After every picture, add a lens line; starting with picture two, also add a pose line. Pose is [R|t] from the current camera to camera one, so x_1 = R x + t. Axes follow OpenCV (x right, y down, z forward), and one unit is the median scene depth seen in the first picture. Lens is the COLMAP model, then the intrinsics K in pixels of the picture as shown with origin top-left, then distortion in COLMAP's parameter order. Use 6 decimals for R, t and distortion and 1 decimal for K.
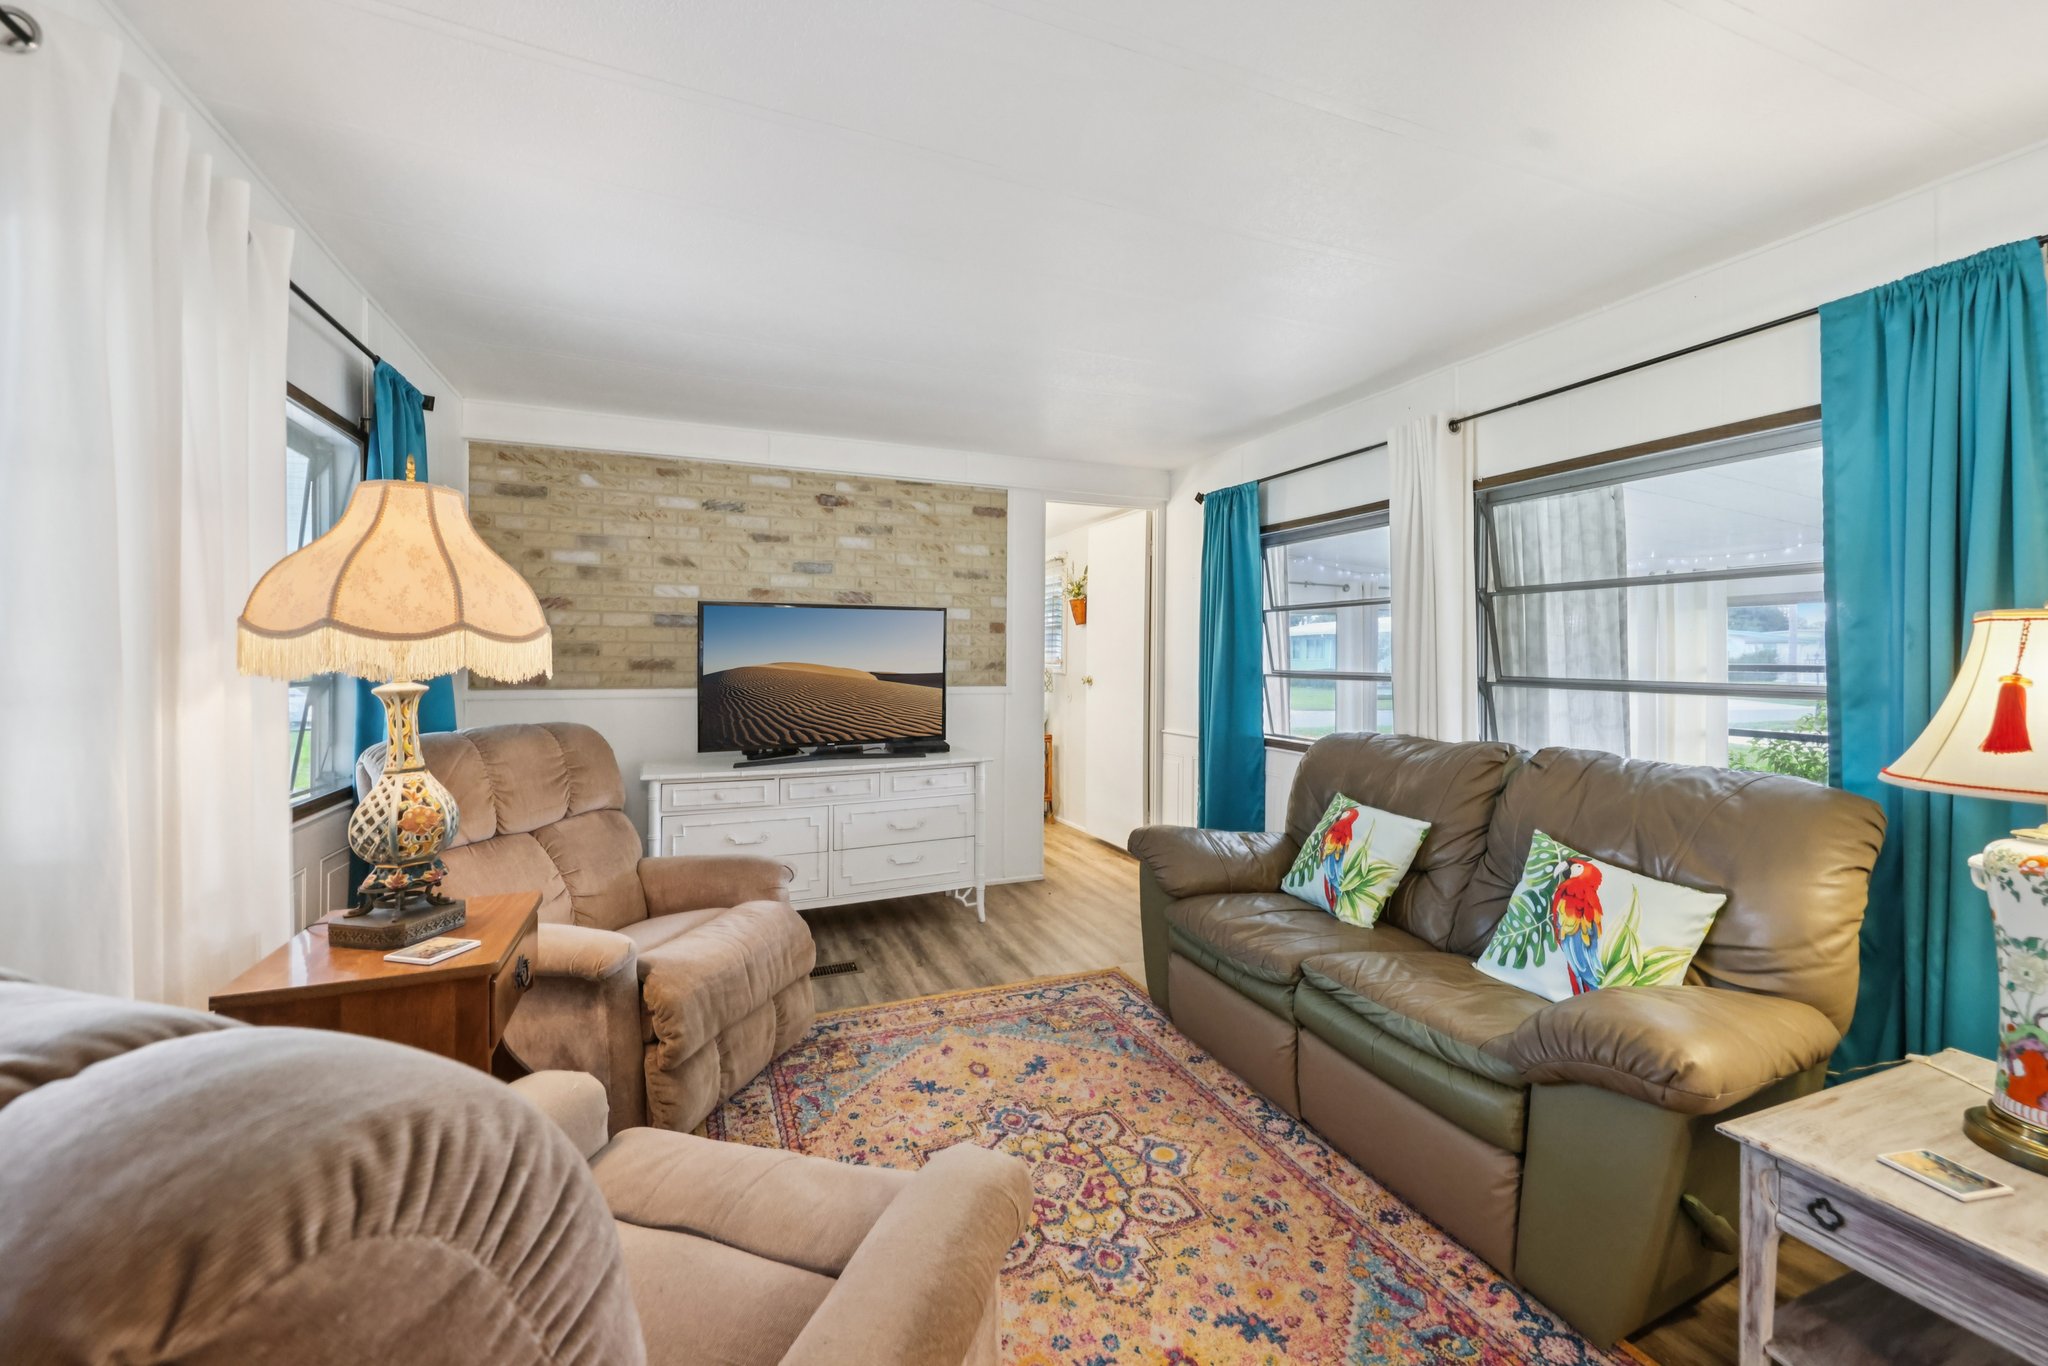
lens RADIAL K [[808.2, 0, 1024.5], [0, 808.2, 667.4], [0, 0, 1]] dist [0.005871, -0.000737]
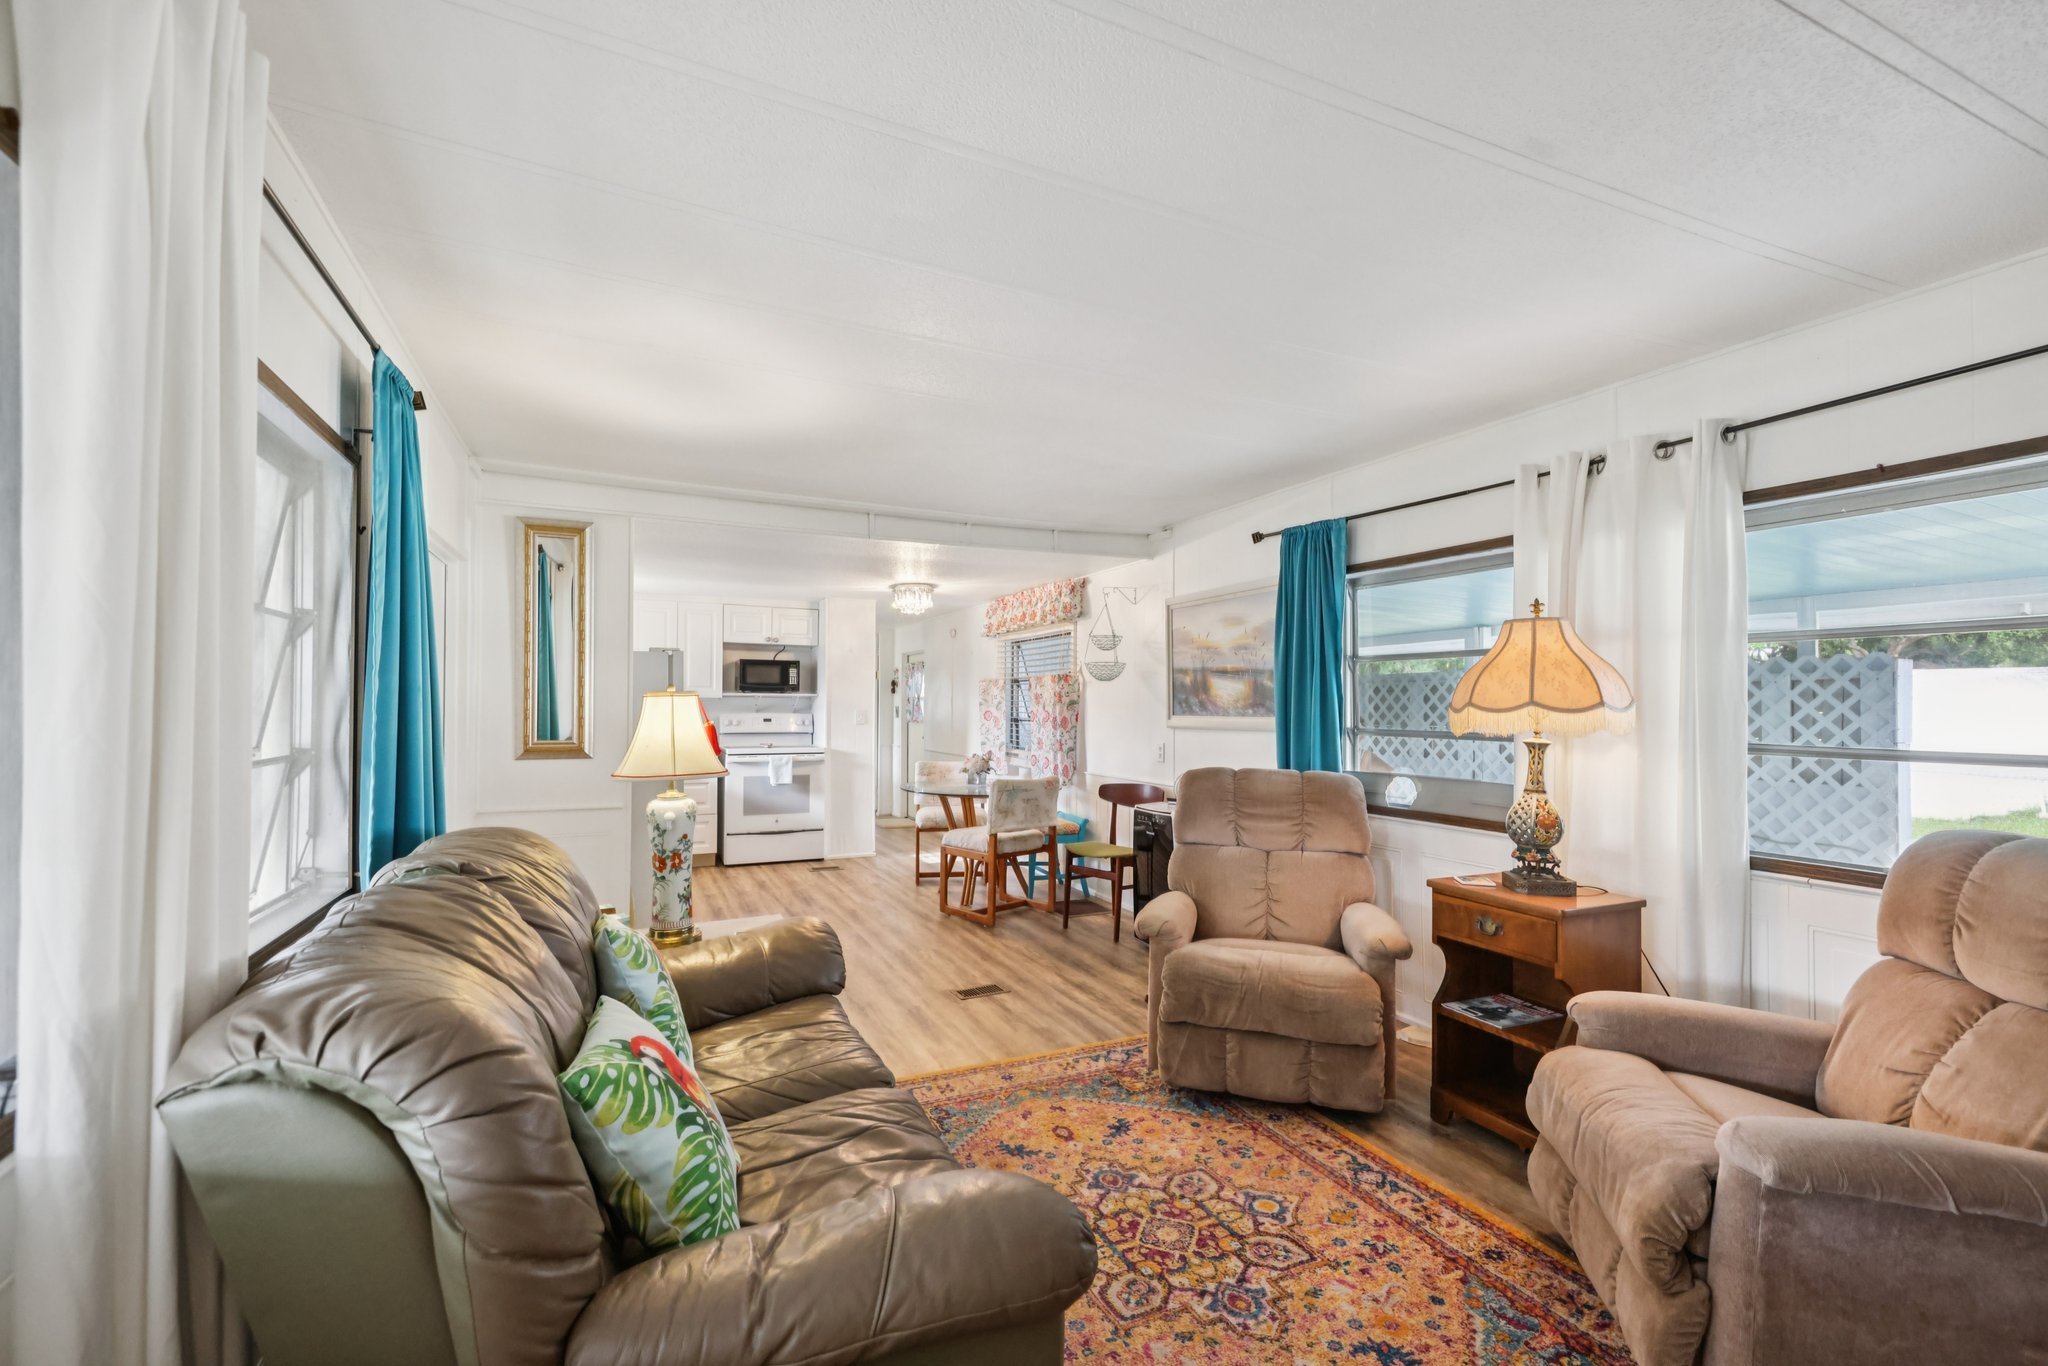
lens RADIAL K [[888.2, 0, 1022.0], [0, 888.2, 698.2], [0, 0, 1]] dist [0.010366, -0.000734]
pose [[-0.999125, -0.011392, -0.040244, 0.200211], [-0.011736, 0.999897, 0.008322, -0.037209], [0.040145, 0.008787, -0.999155, 1.541422]]
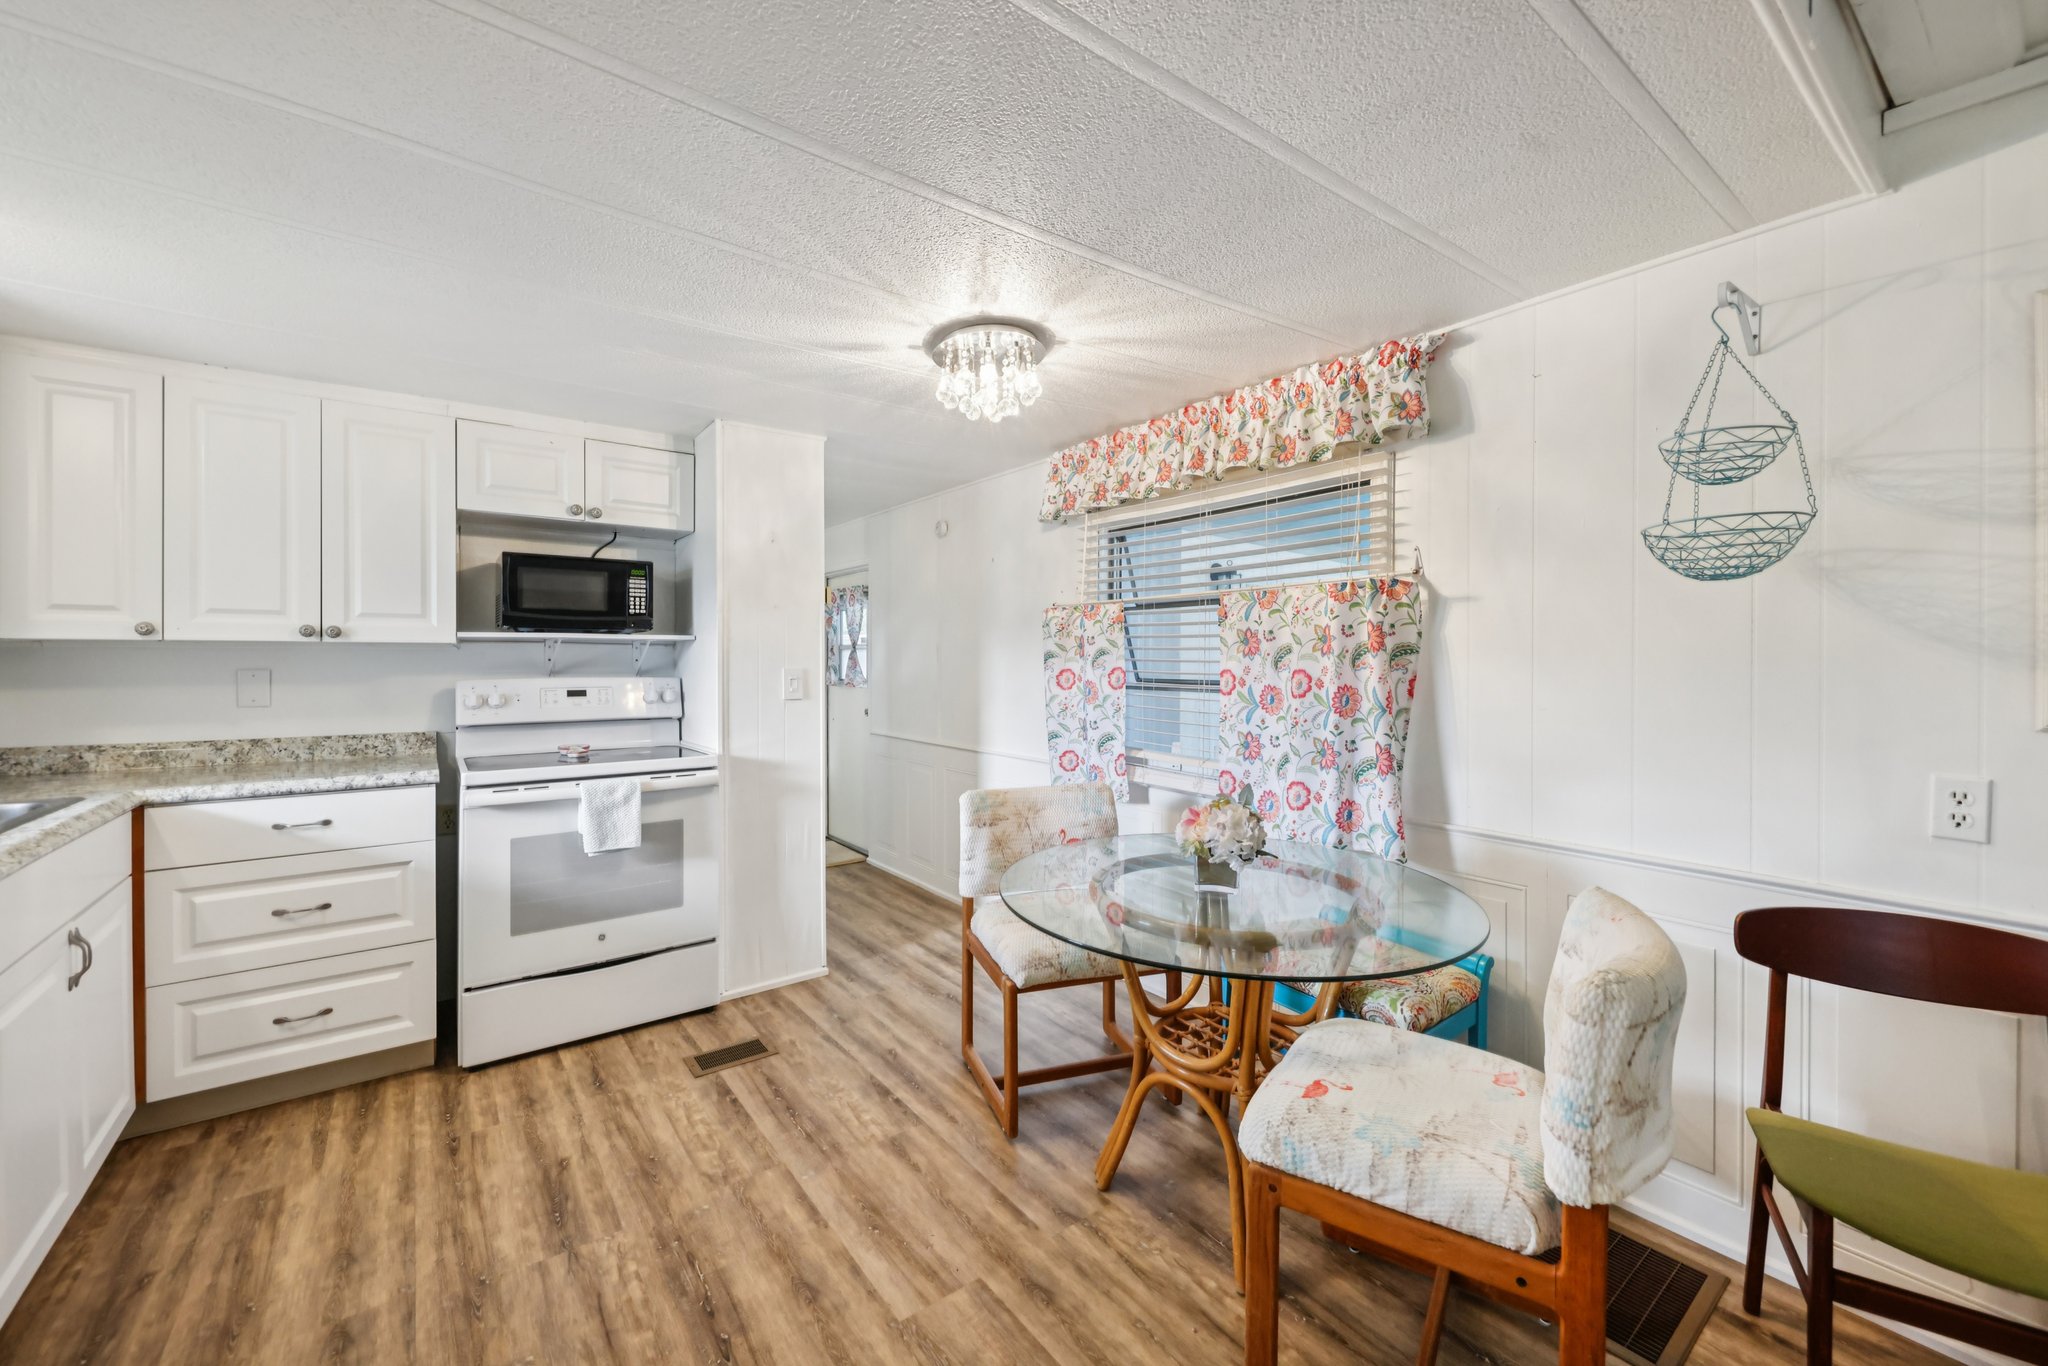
lens RADIAL K [[808.2, 0, 1015.2], [0, 808.2, 660.7], [0, 0, 1]] dist [0.005871, -0.000737]
pose [[-0.967774, -0.005374, -0.251764, 0.585351], [-0.009771, 0.999821, 0.016217, -0.005310], [0.251631, 0.018154, -0.967653, -0.064885]]
